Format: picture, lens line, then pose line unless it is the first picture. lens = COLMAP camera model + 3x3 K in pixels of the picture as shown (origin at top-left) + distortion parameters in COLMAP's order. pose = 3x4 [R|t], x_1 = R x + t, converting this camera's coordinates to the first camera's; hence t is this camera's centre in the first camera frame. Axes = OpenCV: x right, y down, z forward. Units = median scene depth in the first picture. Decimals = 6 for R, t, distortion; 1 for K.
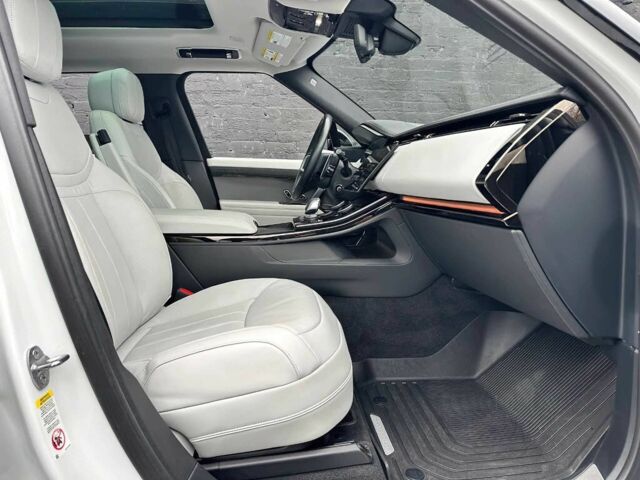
lens RADIAL K [[443.0, 0, 320.0], [0, 443.0, 240.0], [0, 0, 1]] dist [-0.002933, -0.008336]
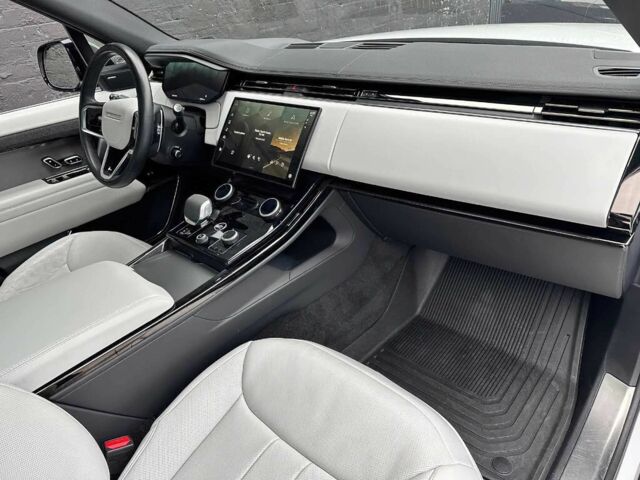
lens RADIAL K [[443.0, 0, 320.0], [0, 443.0, 240.0], [0, 0, 1]] dist [-0.002933, -0.008336]
pose [[0.740262, -0.421663, 0.523653, -0.206833], [0.212731, 0.885762, 0.412517, -0.225400], [-0.637776, -0.193974, 0.745397, 0.286094]]
